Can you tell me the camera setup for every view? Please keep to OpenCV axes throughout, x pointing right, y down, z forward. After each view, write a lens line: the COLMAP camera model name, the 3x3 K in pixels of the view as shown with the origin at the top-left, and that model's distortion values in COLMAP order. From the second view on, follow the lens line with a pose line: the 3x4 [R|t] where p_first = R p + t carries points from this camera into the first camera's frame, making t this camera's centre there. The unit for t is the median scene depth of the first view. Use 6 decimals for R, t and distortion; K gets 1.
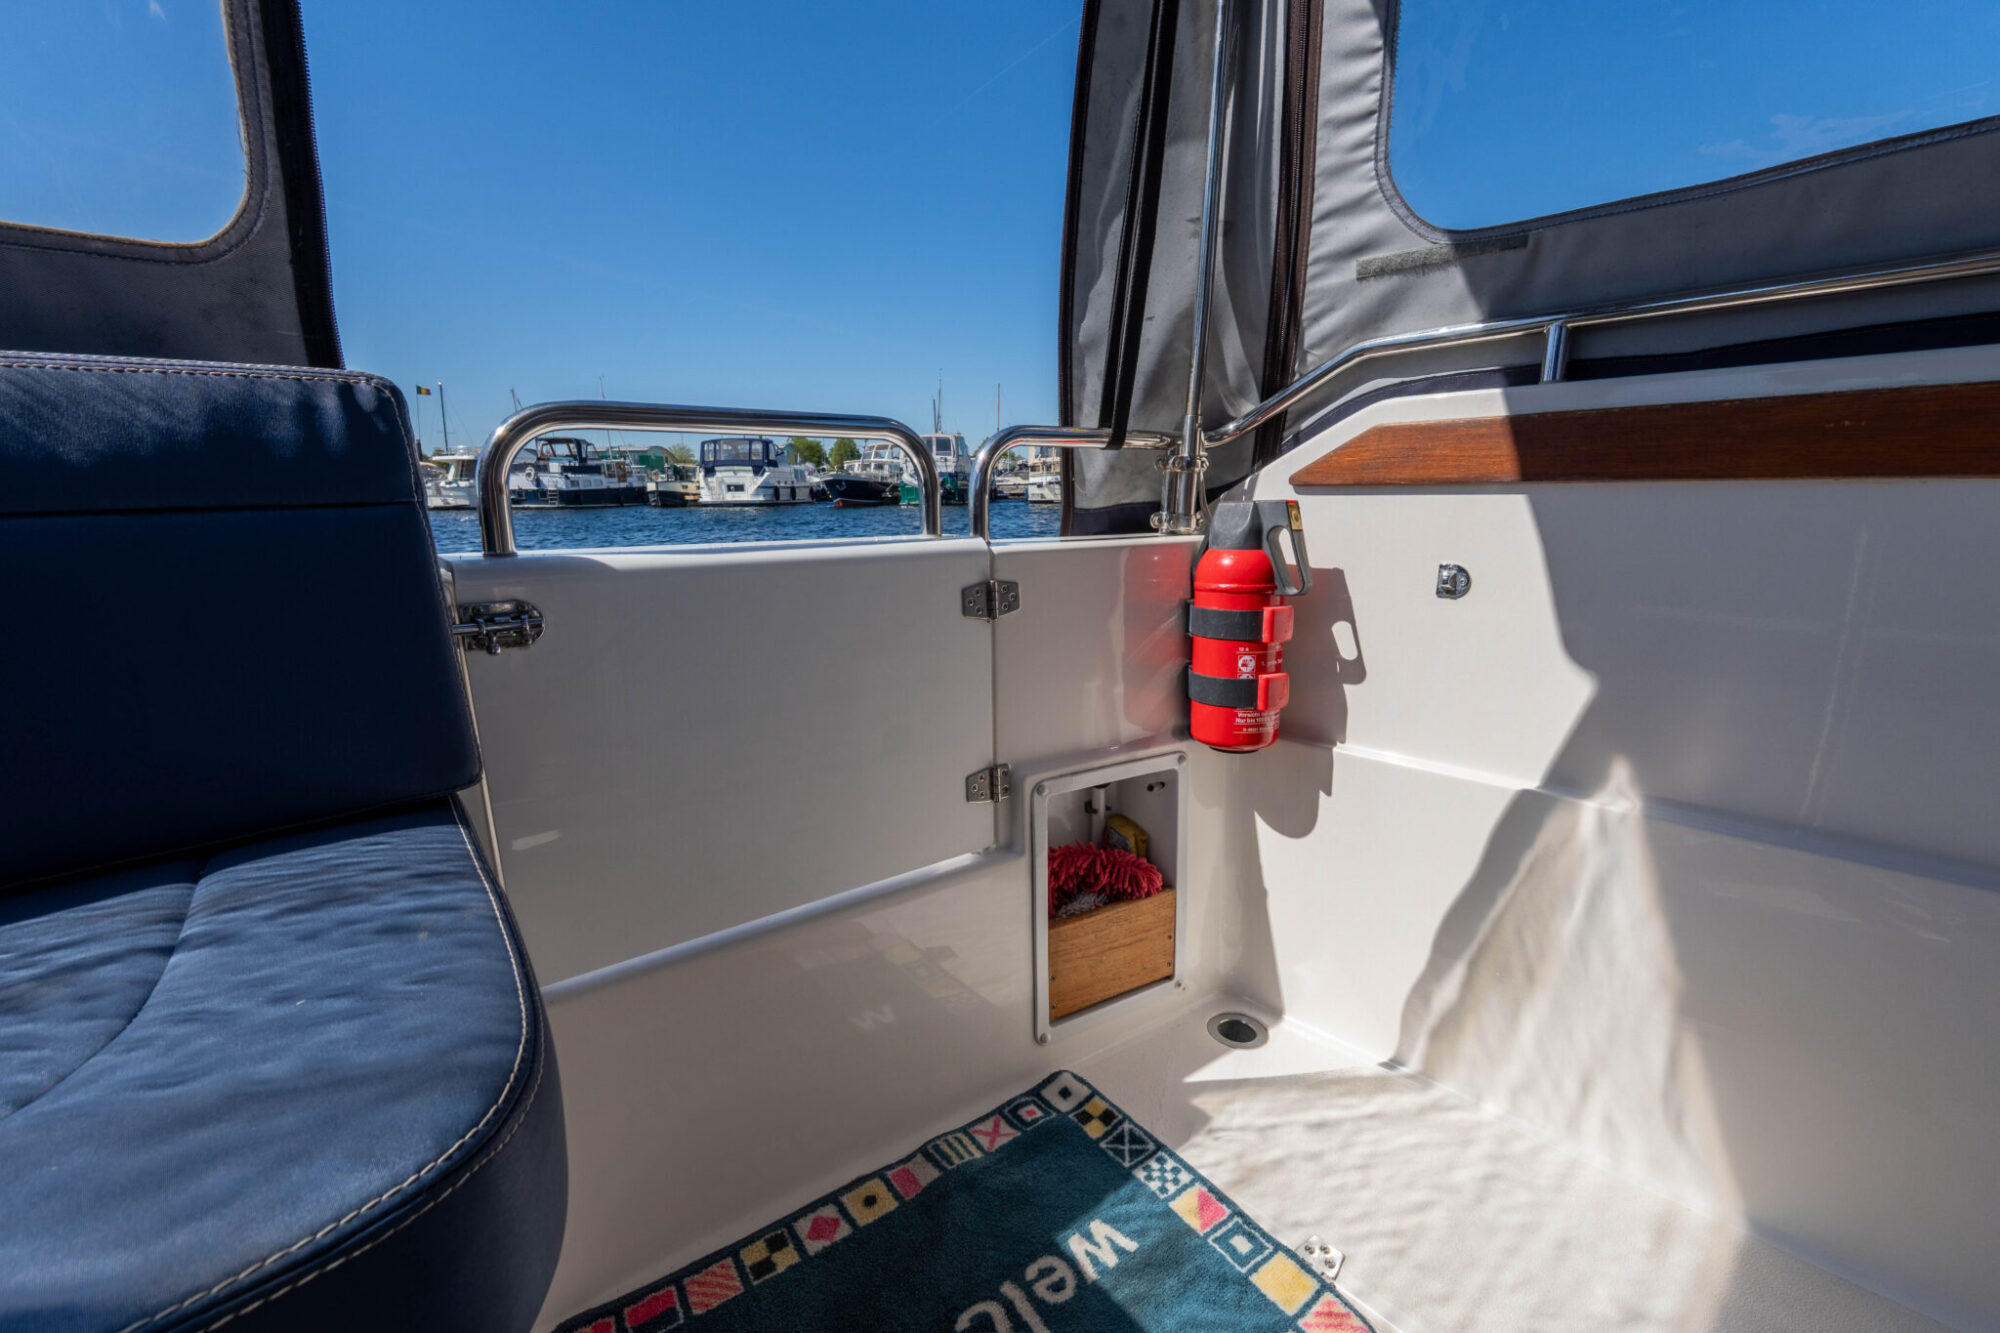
lens RADIAL K [[841.1, 0, 1001.6], [0, 841.1, 668.8], [0, 0, 1]] dist [-0.006118, -0.000030]
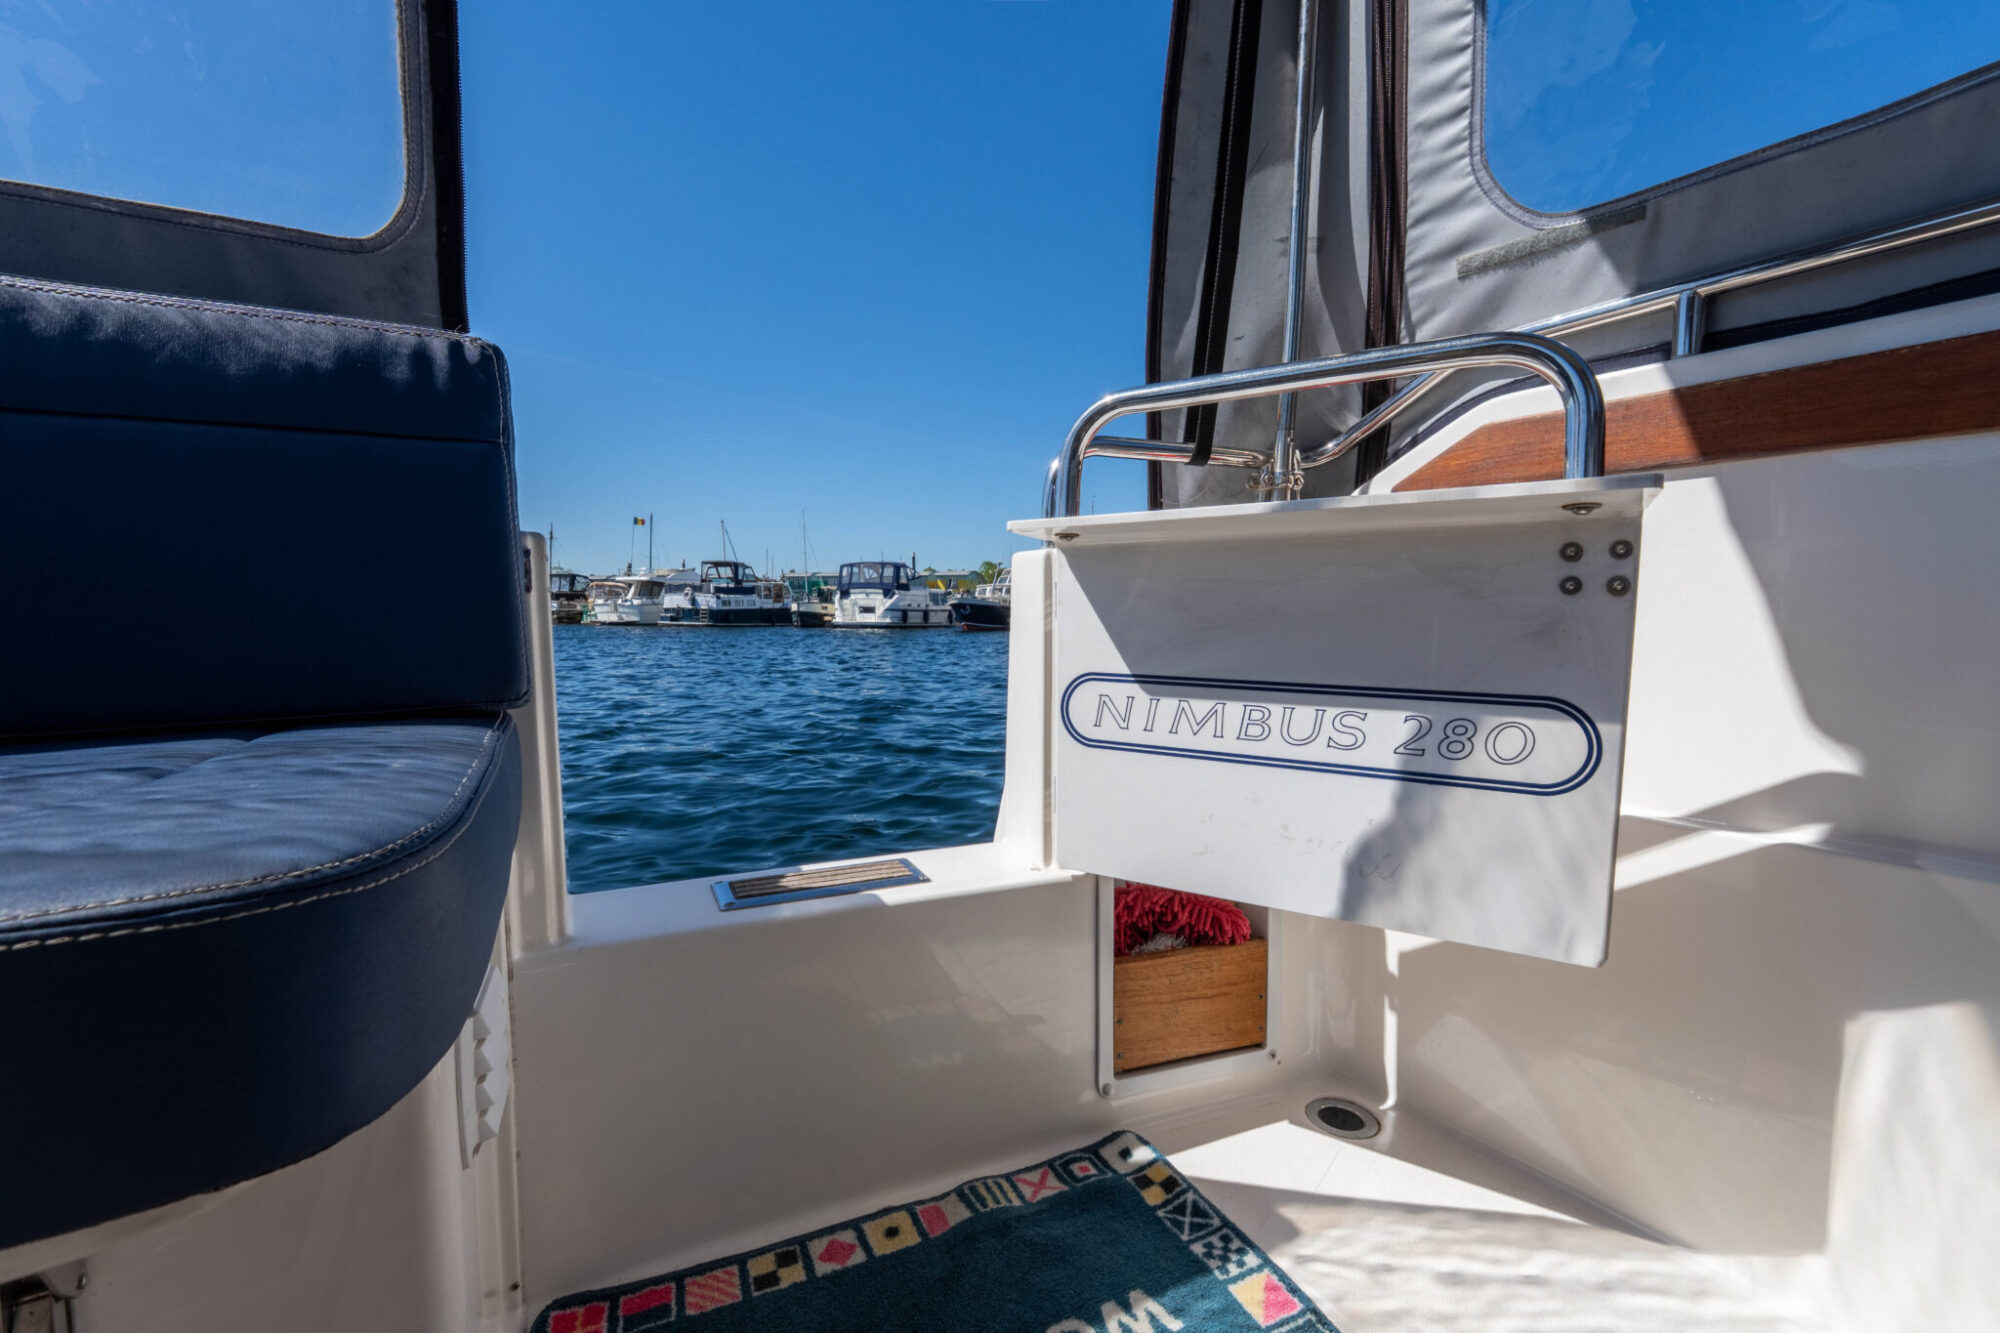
lens RADIAL K [[841.1, 0, 1000.4], [0, 841.1, 669.7], [0, 0, 1]] dist [-0.006118, -0.000030]
pose [[0.982173, 0.024841, -0.186330, 0.110088], [-0.049986, 0.990056, -0.131496, 0.136170], [0.181211, 0.138466, 0.973648, 0.044781]]
